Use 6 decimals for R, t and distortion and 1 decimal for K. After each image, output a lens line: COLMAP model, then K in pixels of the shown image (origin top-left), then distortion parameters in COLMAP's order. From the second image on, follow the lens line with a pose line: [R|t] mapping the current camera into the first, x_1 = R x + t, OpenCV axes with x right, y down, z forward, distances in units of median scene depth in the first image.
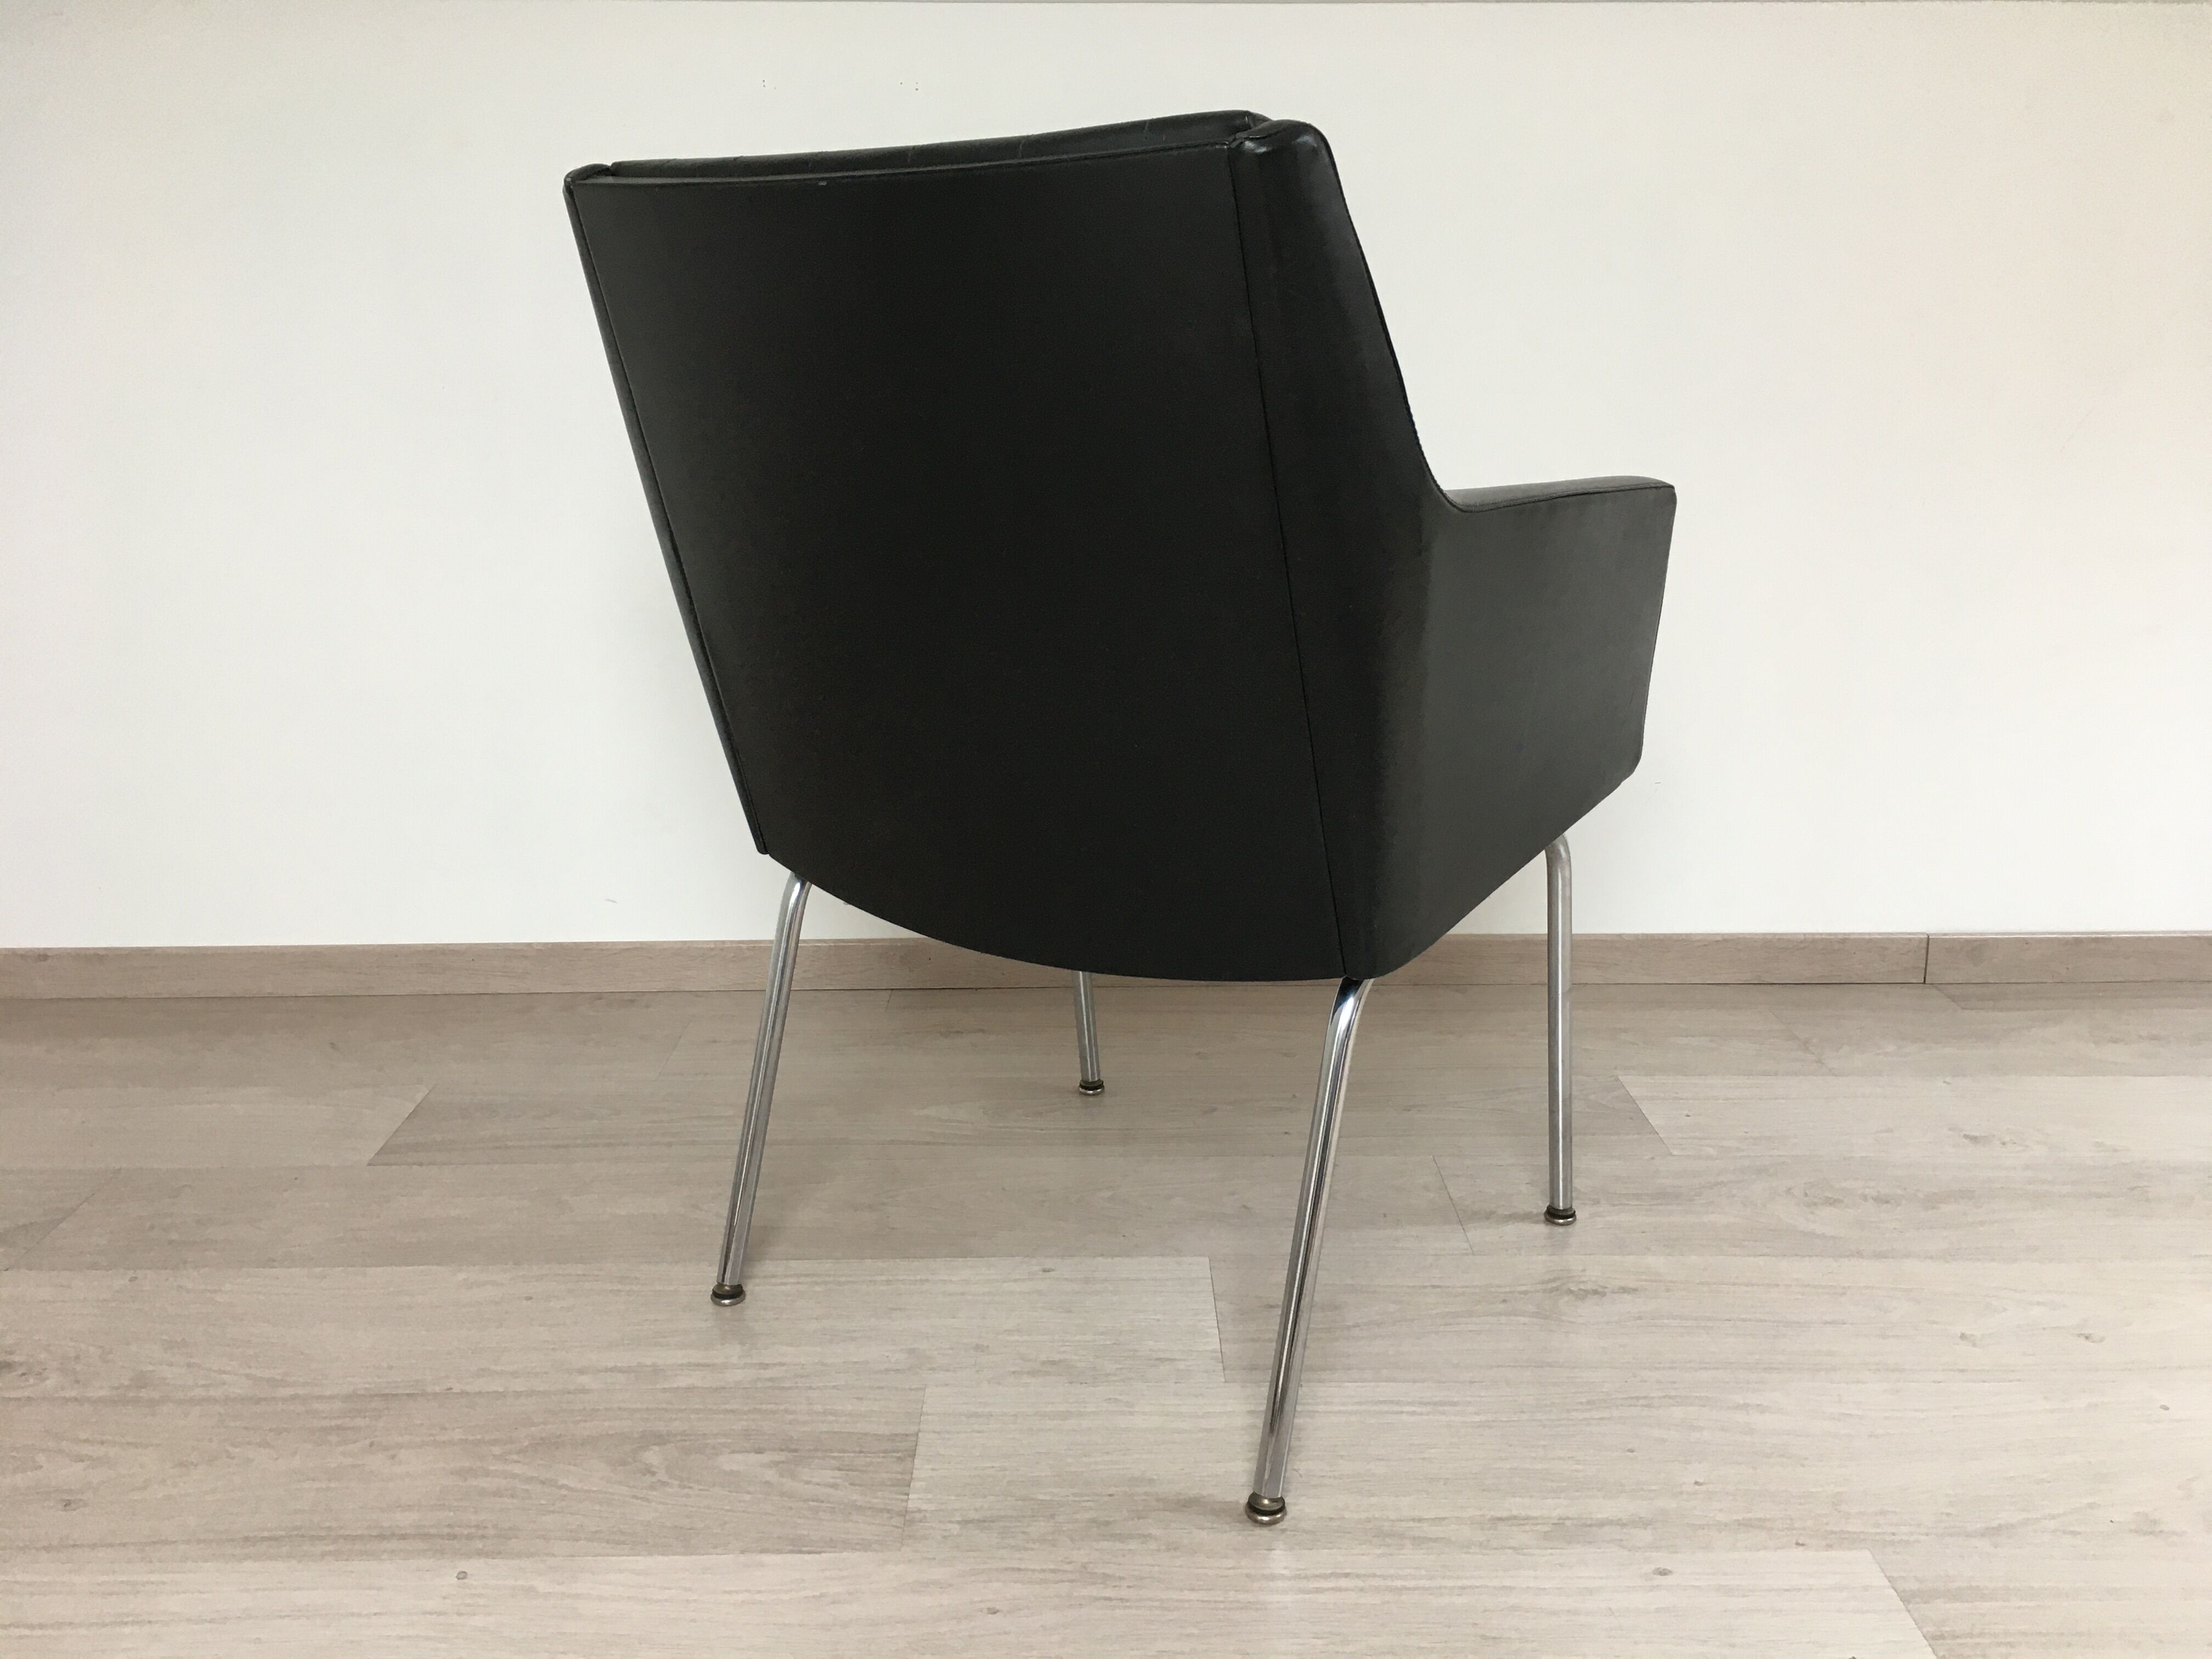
lens RADIAL K [[1889.8, 0, 1106.0], [0, 1889.8, 829.5], [0, 0, 1]] dist [0.071098, -0.112120]
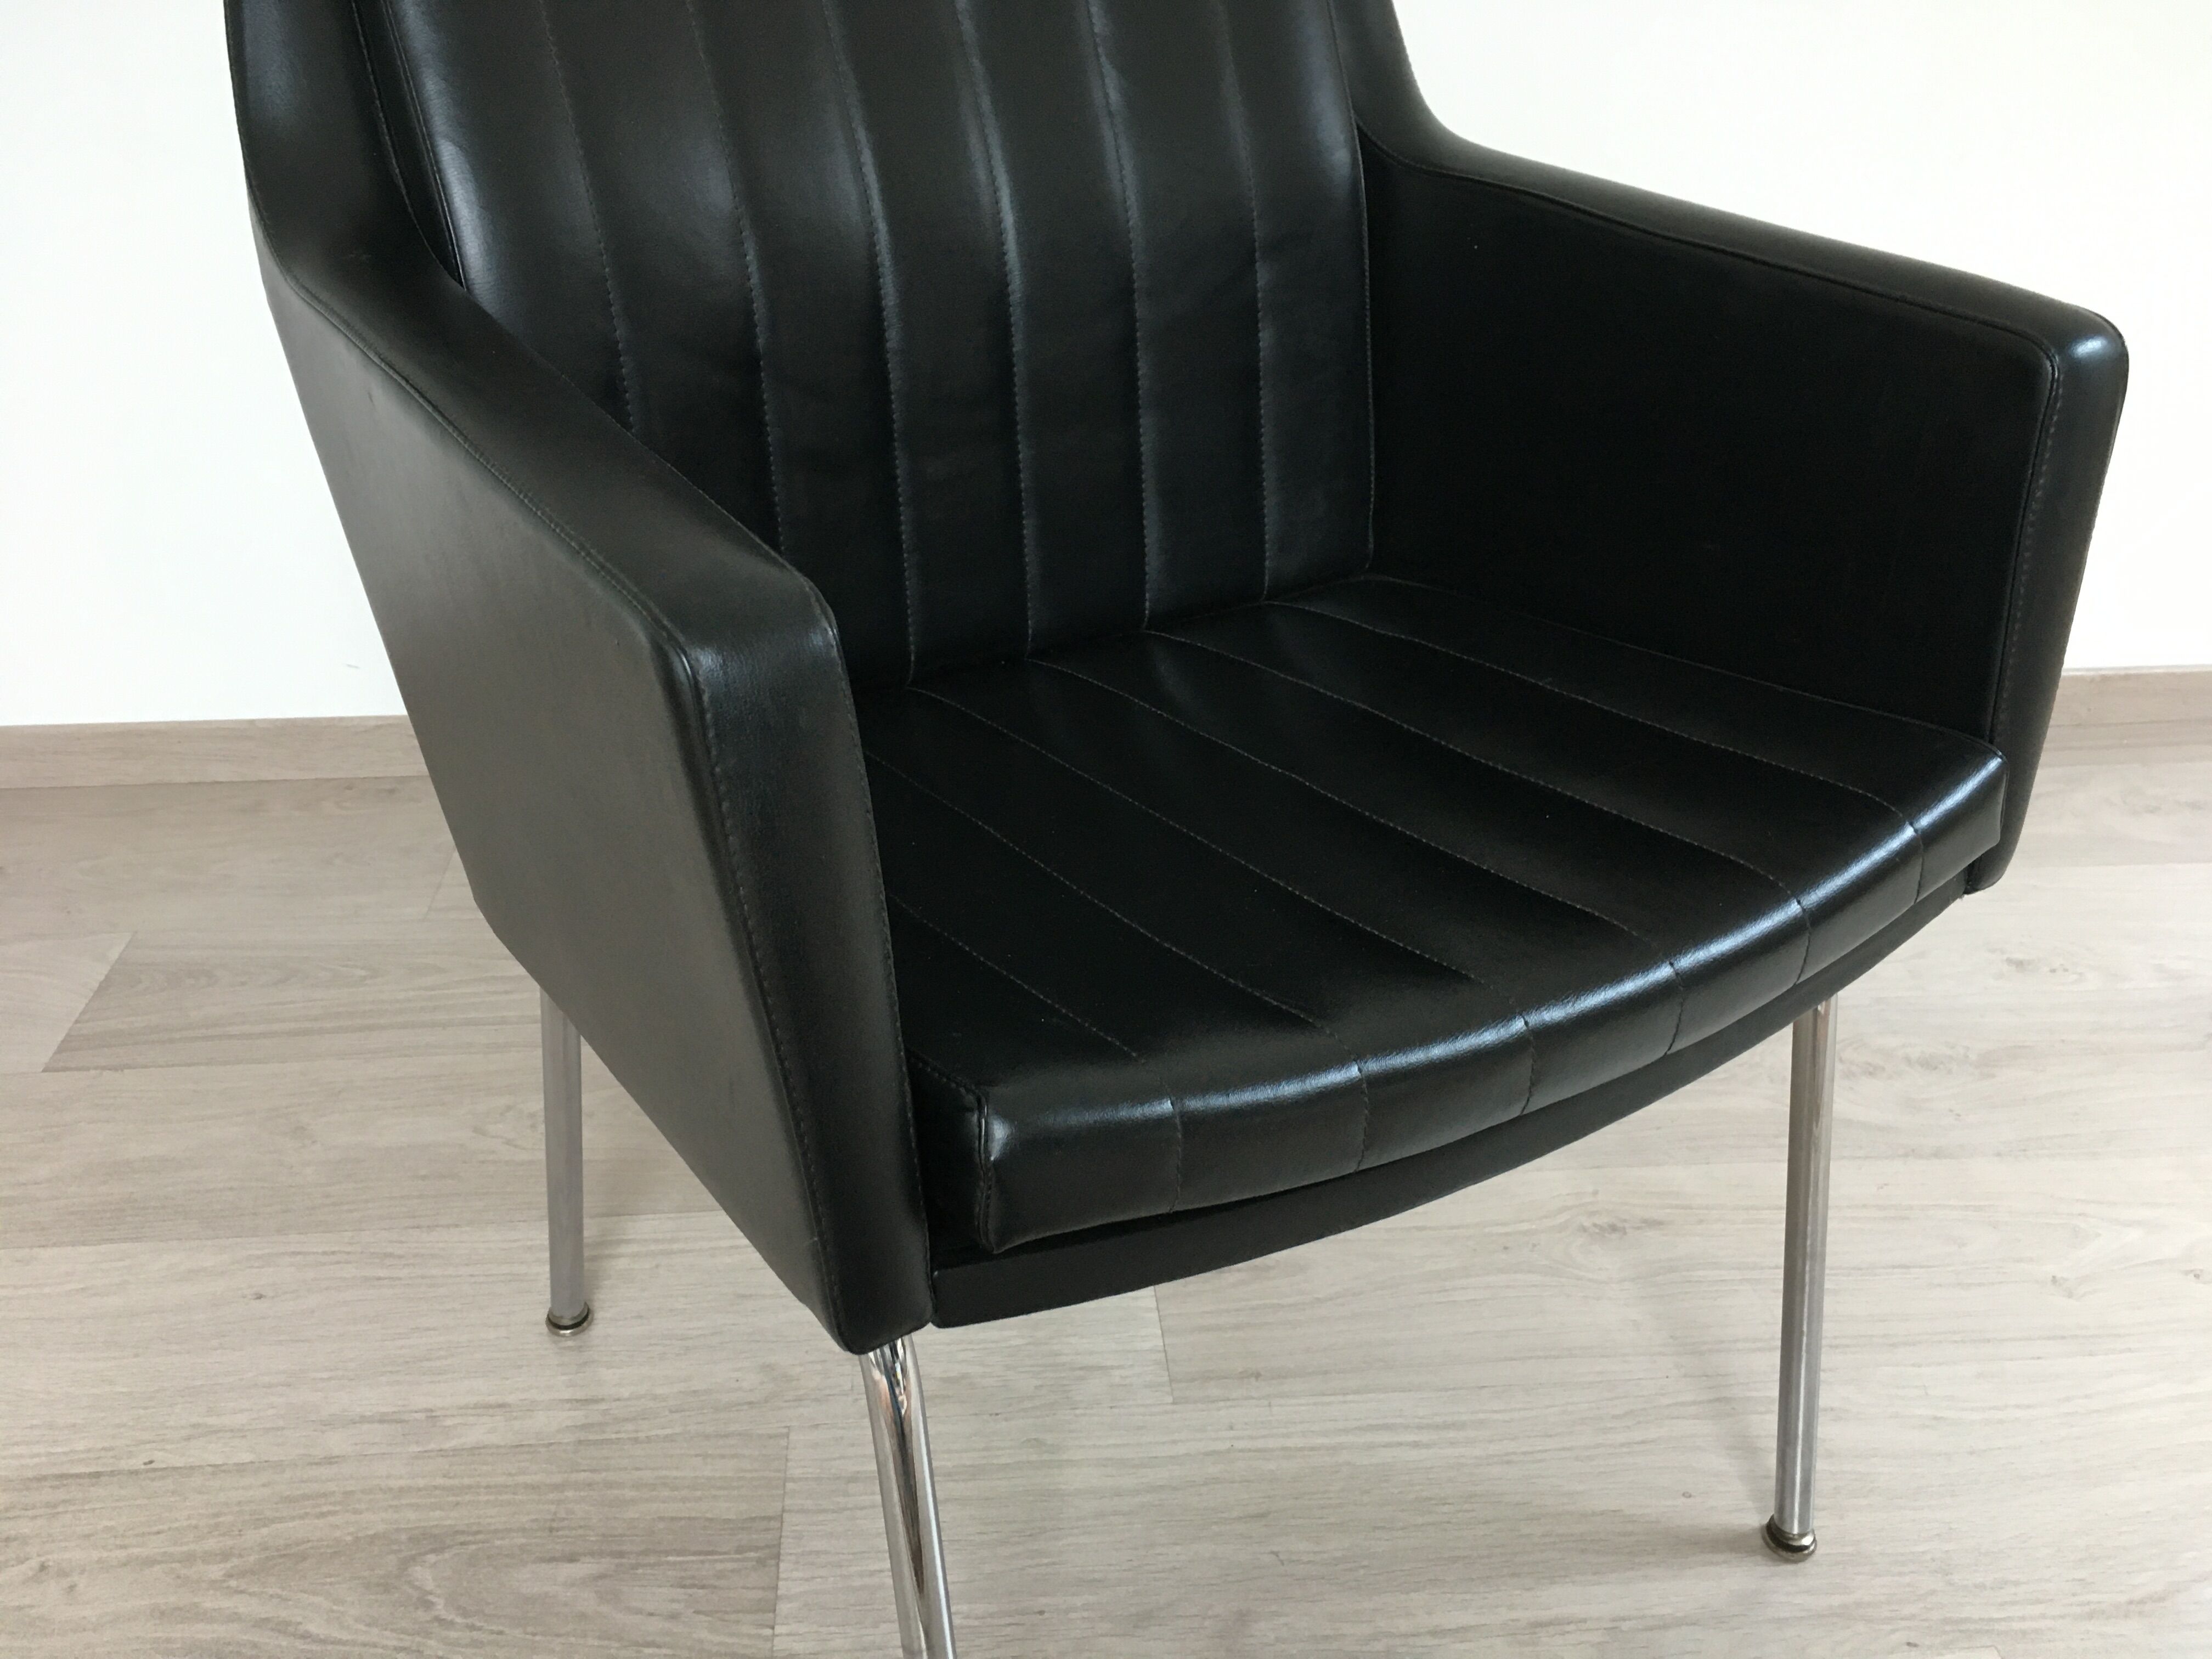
lens RADIAL K [[1889.8, 0, 1106.0], [0, 1889.8, 829.5], [0, 0, 1]] dist [0.071098, -0.112120]
pose [[0.996253, -0.022921, 0.083390, -0.025886], [0.003072, 0.973010, 0.230742, -0.124655], [-0.086429, -0.229621, 0.969435, 0.300083]]
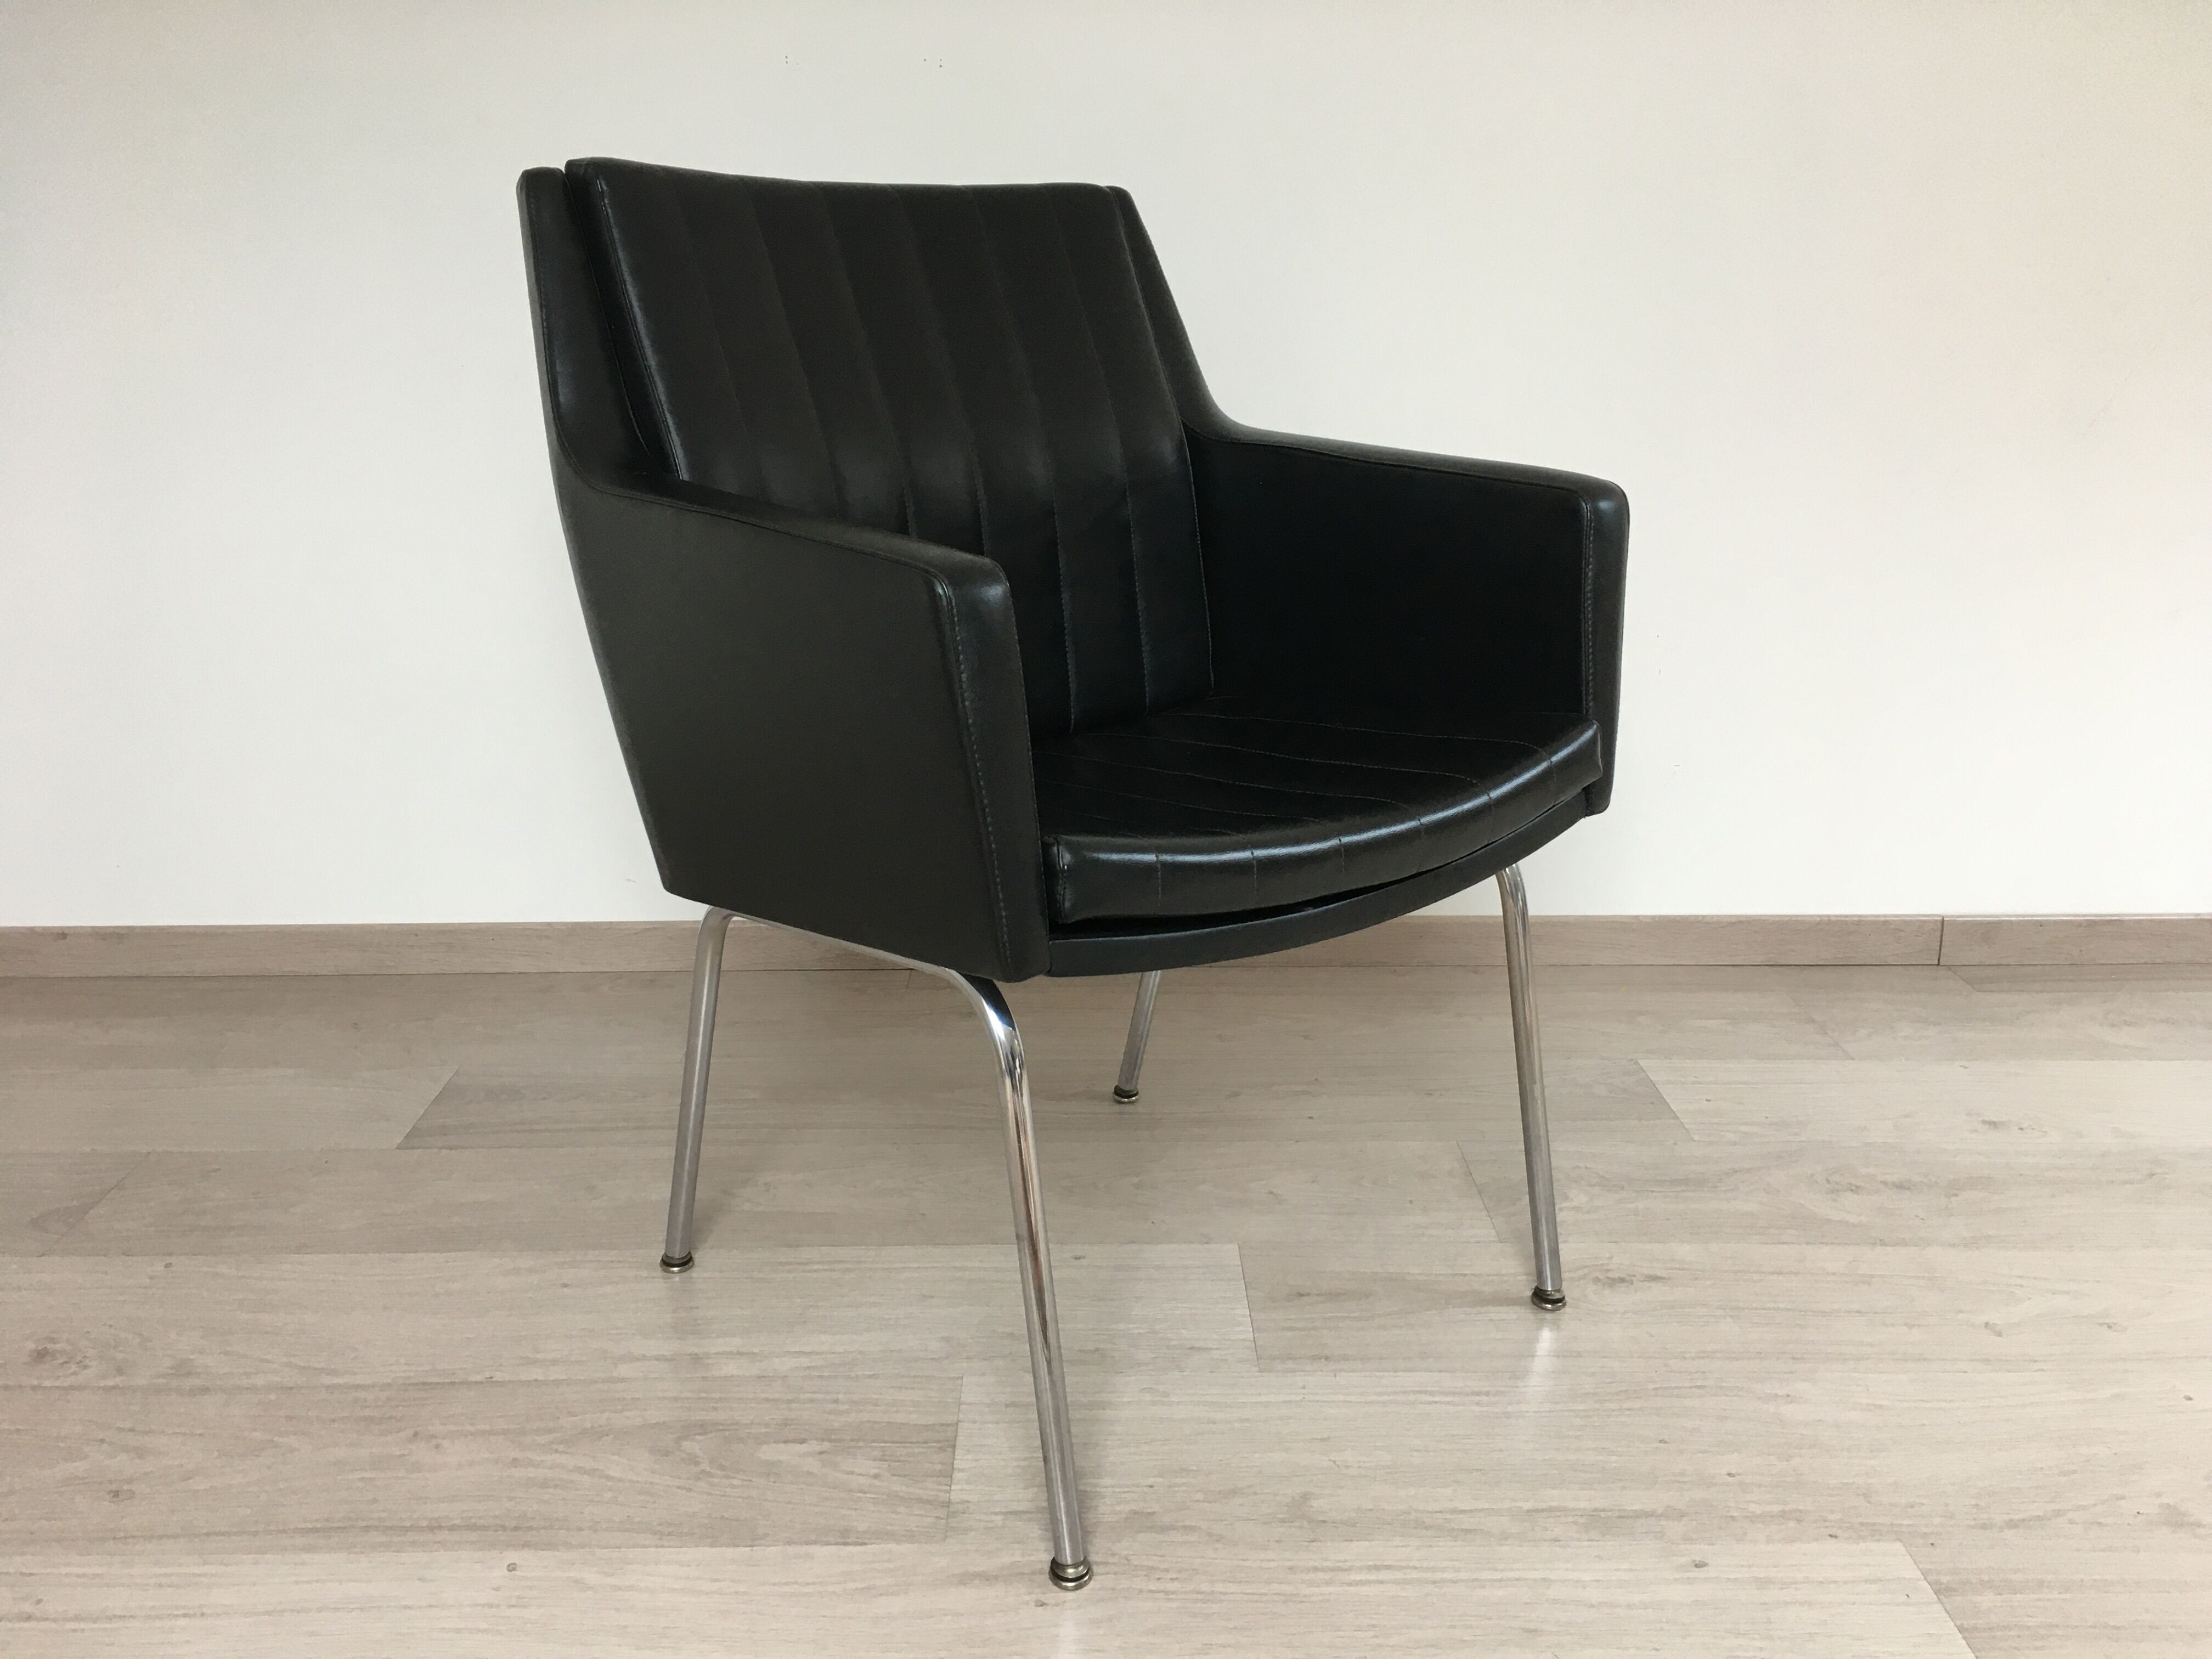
lens RADIAL K [[1889.8, 0, 1106.0], [0, 1889.8, 829.5], [0, 0, 1]] dist [0.071098, -0.112120]
pose [[0.999979, 0.002514, 0.006001, -0.026157], [-0.002647, 0.999748, 0.022299, -0.019732], [-0.005944, -0.022314, 0.999733, -0.002236]]
